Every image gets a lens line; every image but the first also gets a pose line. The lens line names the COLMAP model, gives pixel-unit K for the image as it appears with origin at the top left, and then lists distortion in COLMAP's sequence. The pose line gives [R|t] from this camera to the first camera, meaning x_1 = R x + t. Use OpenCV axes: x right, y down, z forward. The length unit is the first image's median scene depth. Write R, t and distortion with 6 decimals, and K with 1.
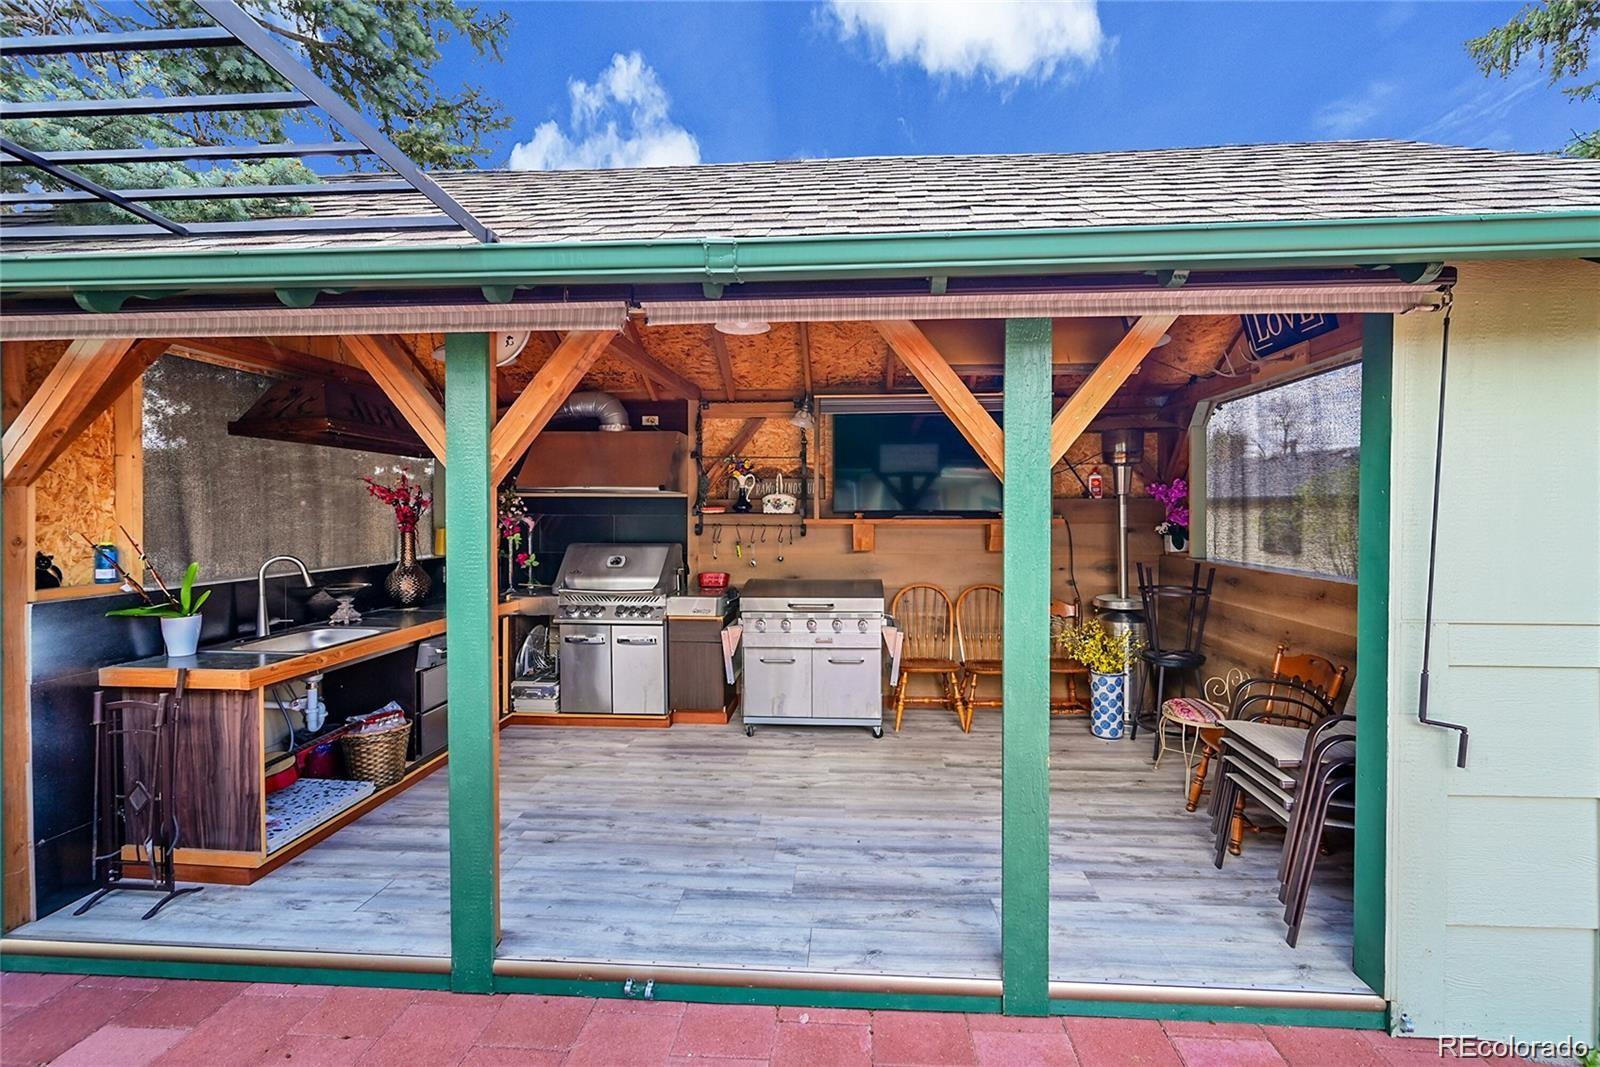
lens RADIAL K [[706.6, 0, 808.8], [0, 706.6, 516.1], [0, 0, 1]] dist [-0.000559, -0.000063]
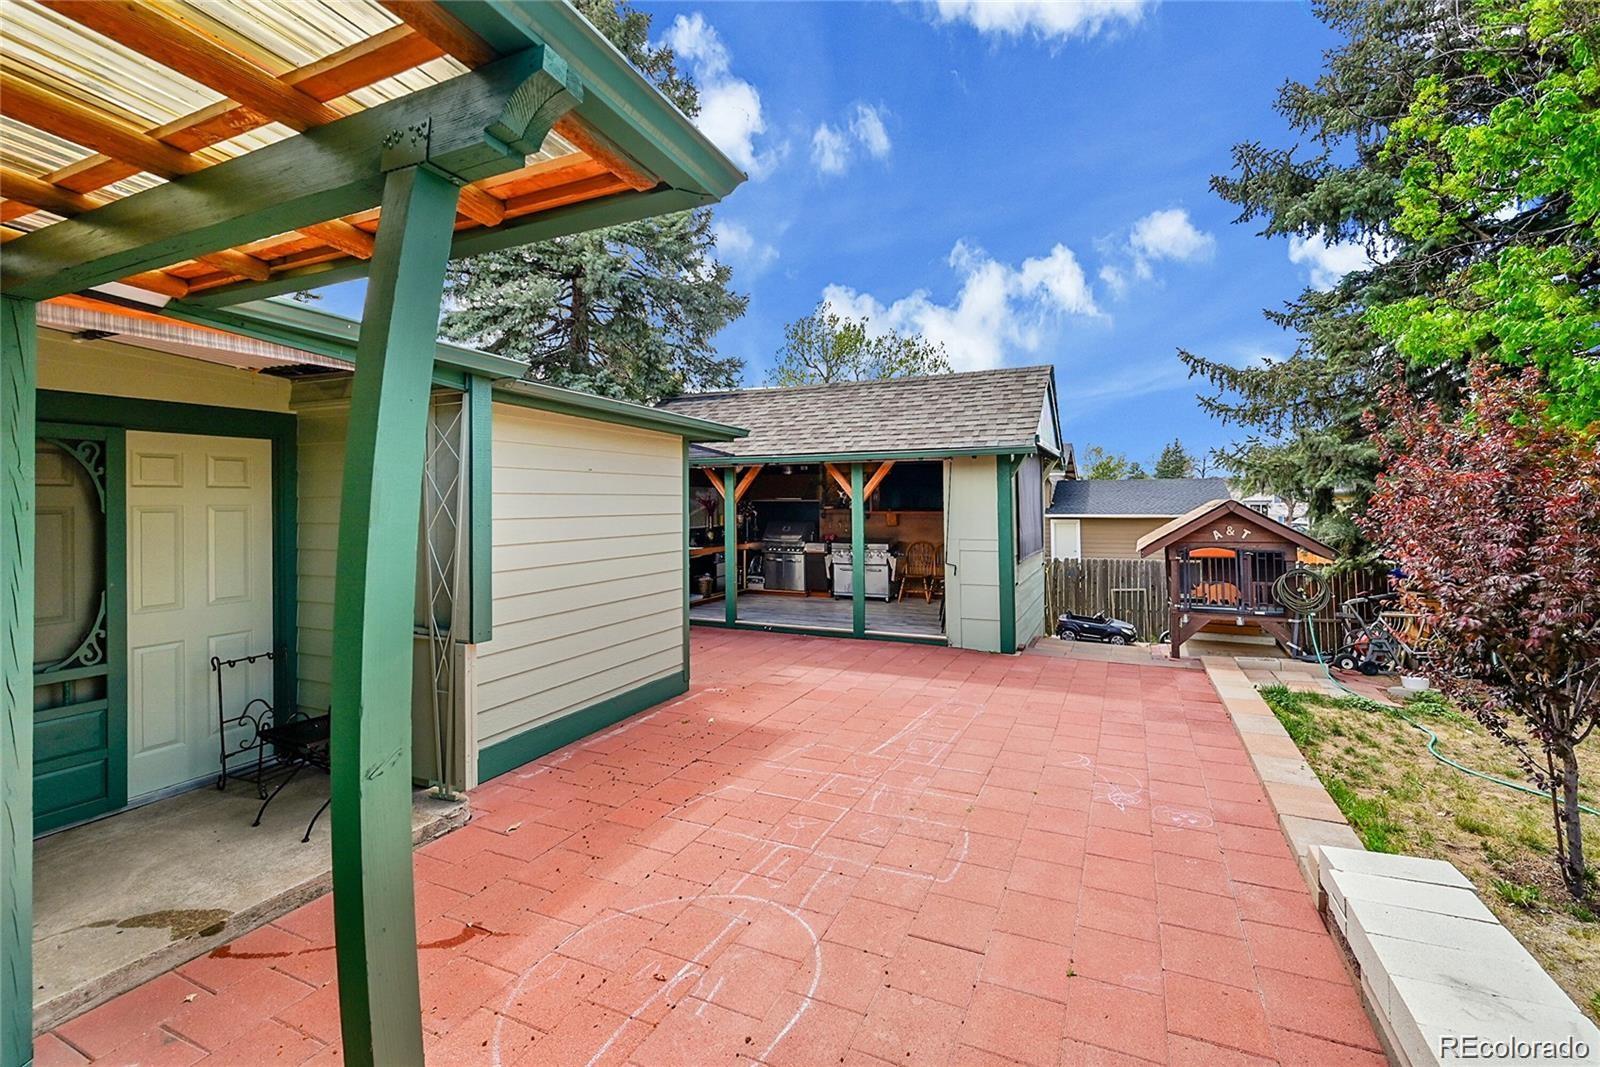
lens RADIAL K [[654.1, 0, 807.5], [0, 654.1, 493.8], [0, 0, 1]] dist [-0.000206, 0.000064]
pose [[0.943937, -0.012692, -0.329882, 0.569070], [0.004899, 0.999689, -0.024444, -0.000182], [0.330090, 0.021457, 0.943706, -1.158813]]
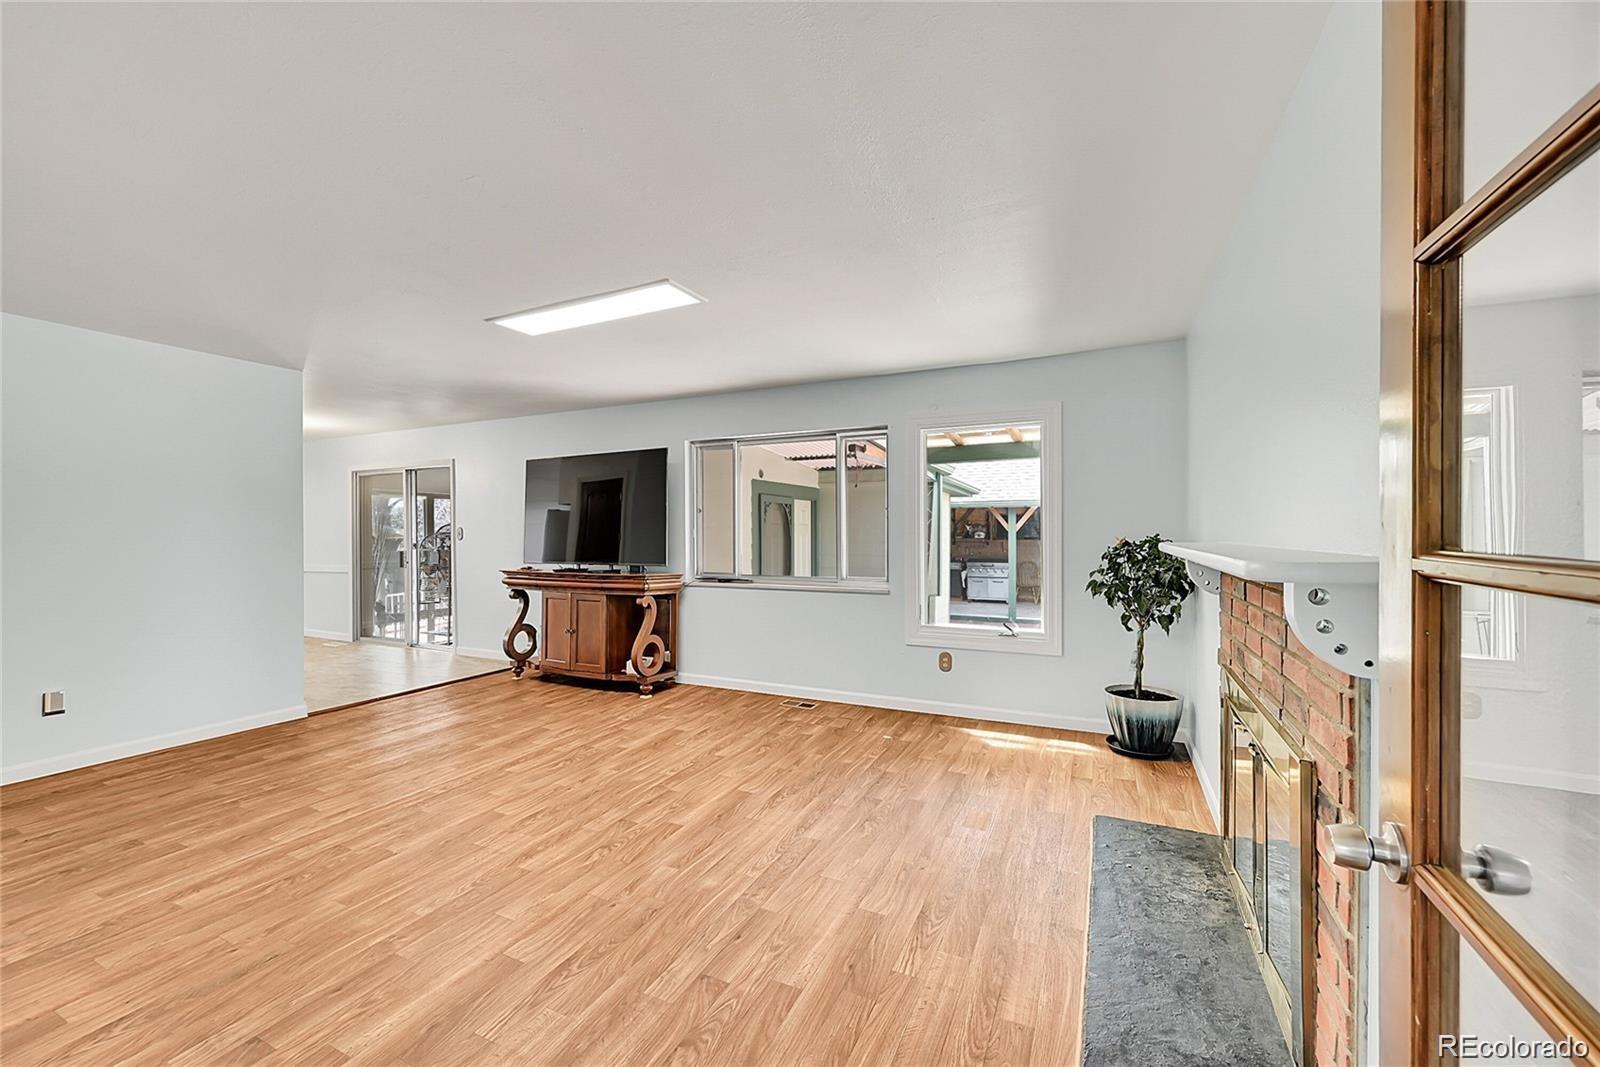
lens RADIAL K [[627.3, 0, 800.0], [0, 627.3, 533.5], [0, 0, 1]] dist [0.000041, 0.000378]
pose [[0.929617, 0.001358, -0.368524, 0.274496], [-0.006474, 0.999899, -0.012648, 0.017592], [0.368469, 0.014144, 0.929532, -2.140447]]
